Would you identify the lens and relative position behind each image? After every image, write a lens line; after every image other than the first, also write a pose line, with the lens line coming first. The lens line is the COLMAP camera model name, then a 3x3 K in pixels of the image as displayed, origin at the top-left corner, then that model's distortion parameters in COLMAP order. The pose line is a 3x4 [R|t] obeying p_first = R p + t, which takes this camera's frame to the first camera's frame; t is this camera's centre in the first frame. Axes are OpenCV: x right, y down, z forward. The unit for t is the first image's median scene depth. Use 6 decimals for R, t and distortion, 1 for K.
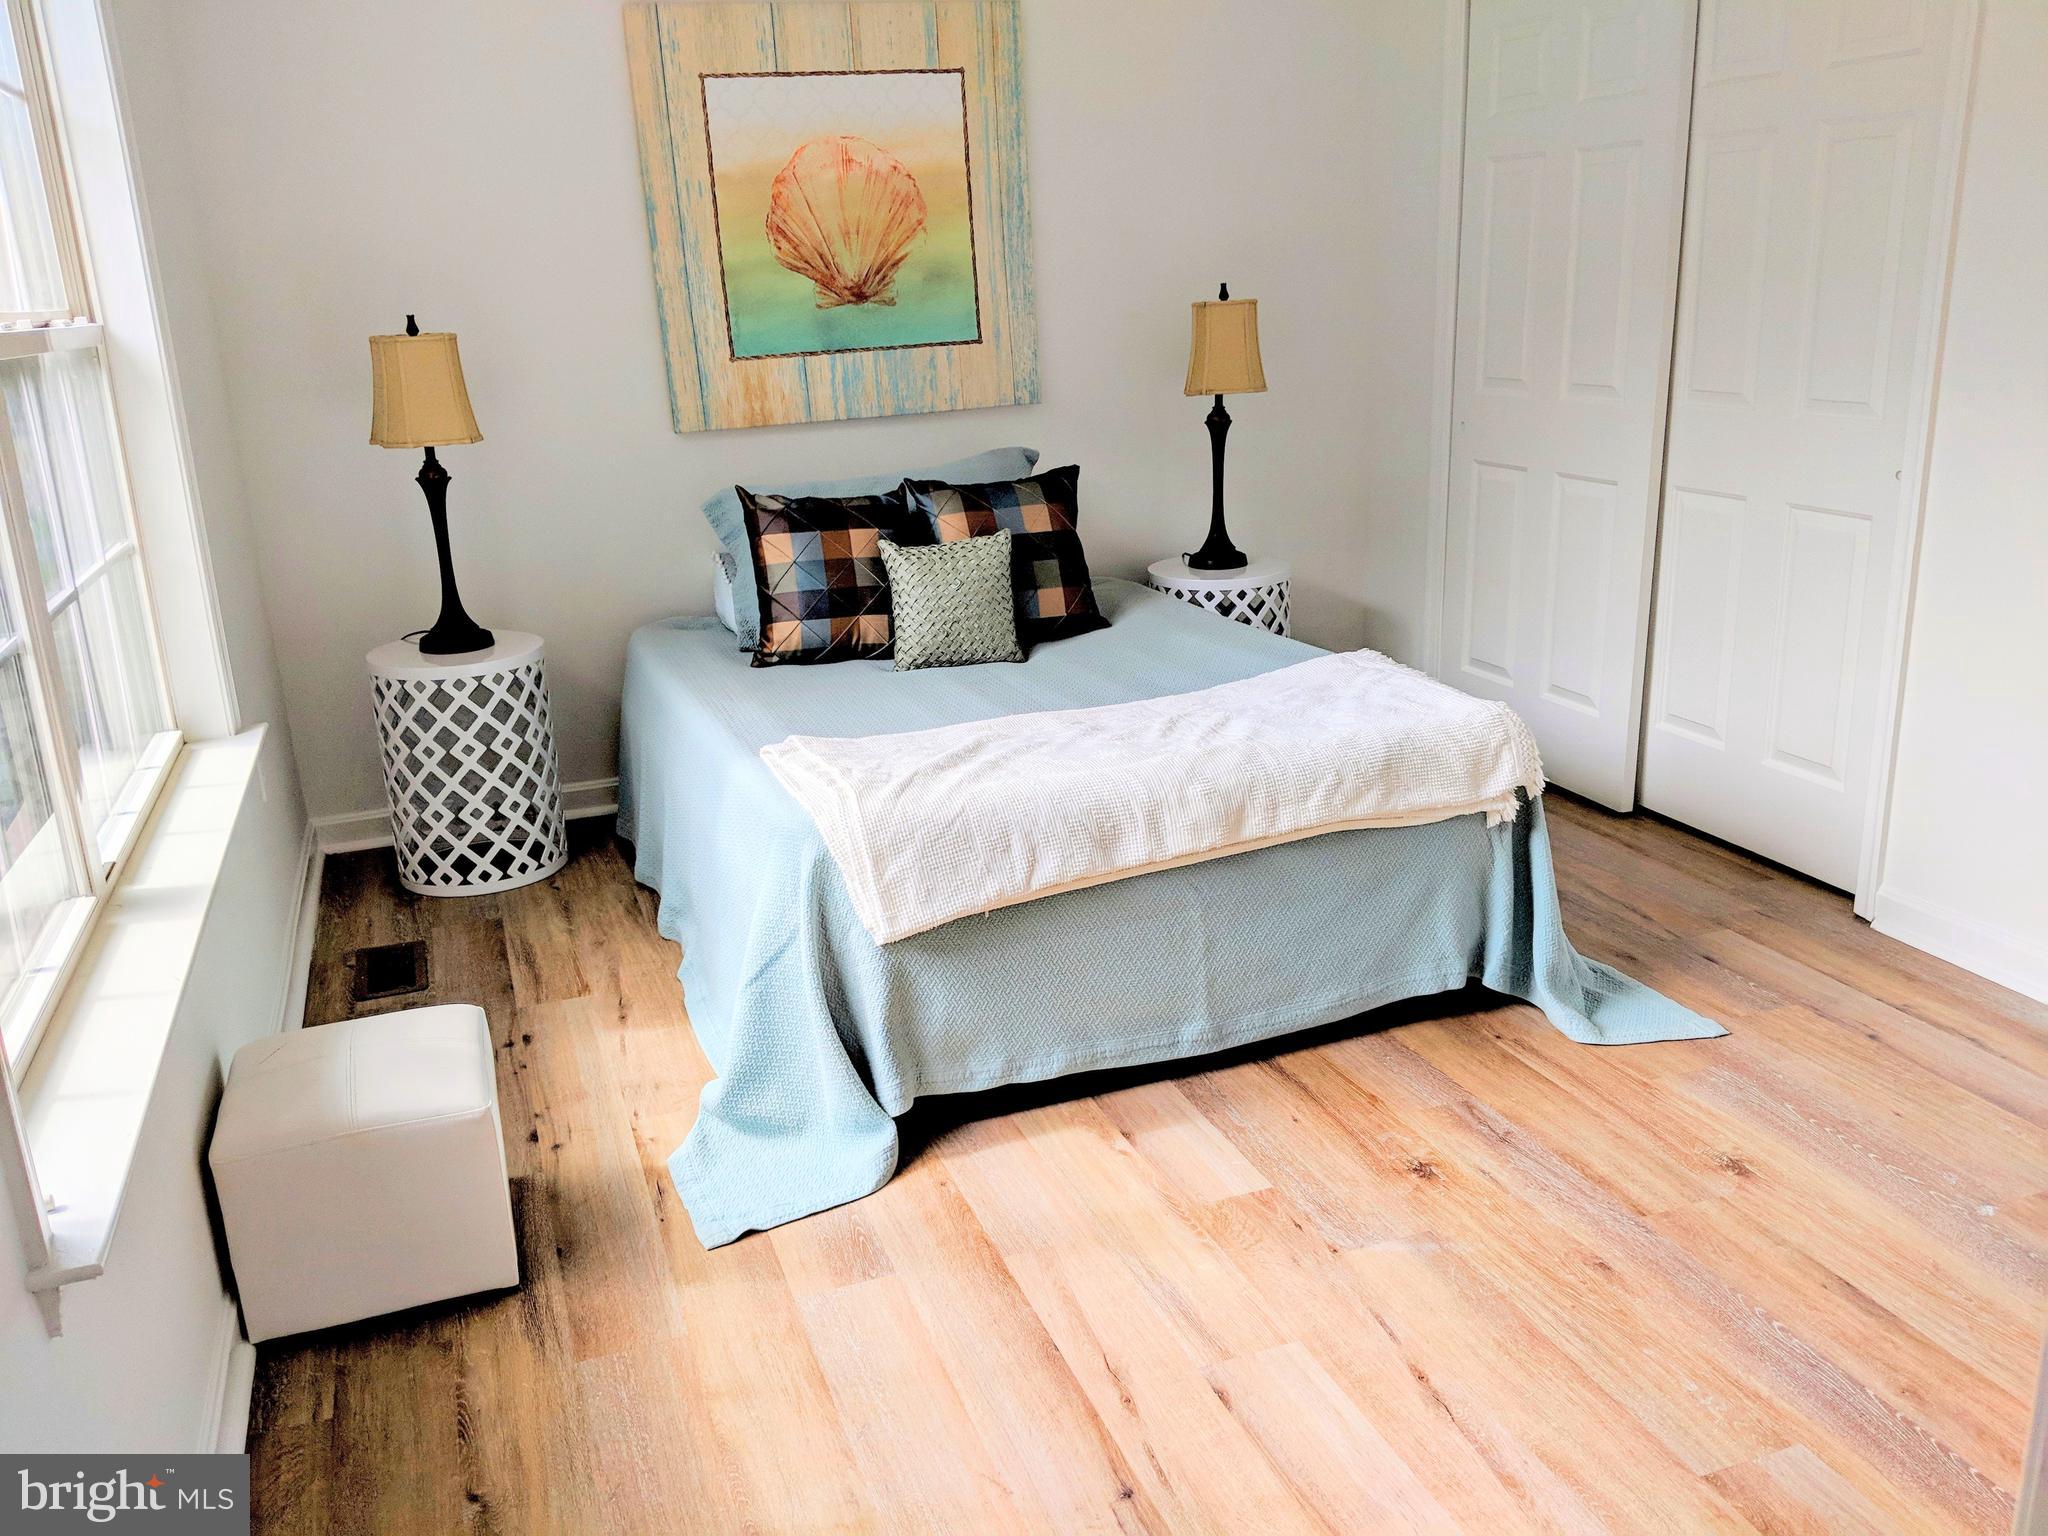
lens RADIAL K [[1616.3, 0, 1029.5], [0, 1616.3, 787.6], [0, 0, 1]] dist [0.024124, -0.069304]
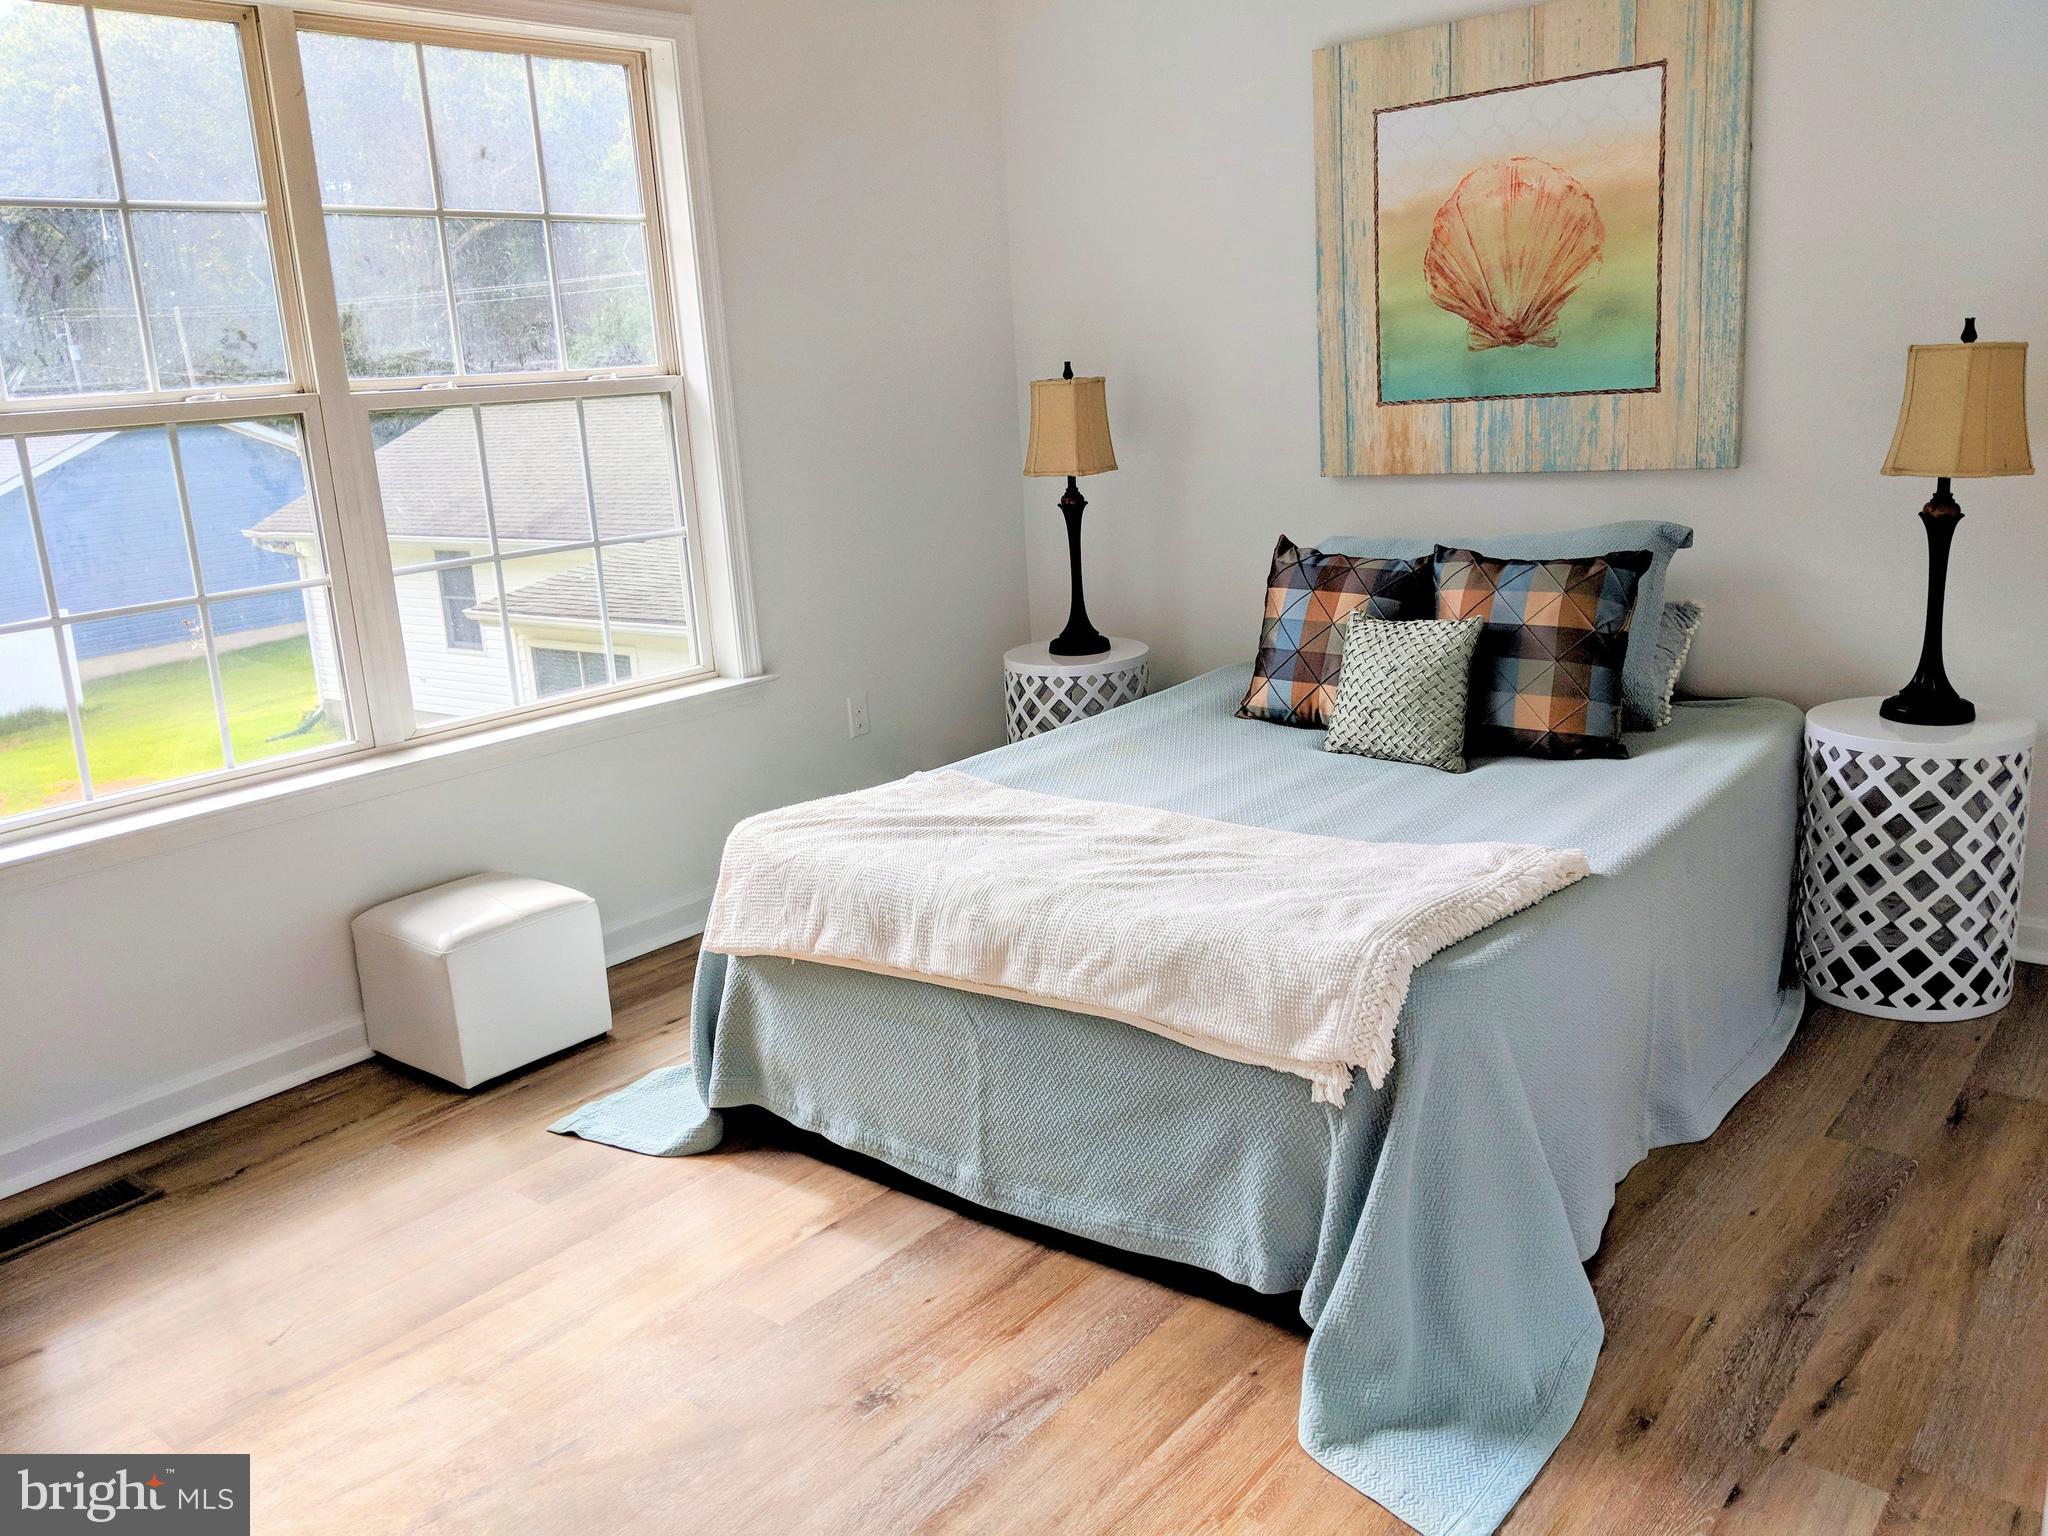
lens RADIAL K [[1616.3, 0, 1023.5], [0, 1616.3, 767.5], [0, 0, 1]] dist [0.024124, -0.069304]
pose [[0.510464, 0.220583, -0.831126, 0.555233], [-0.223605, 0.967339, 0.119400, -0.125288], [0.830318, 0.124895, 0.543115, 0.337281]]
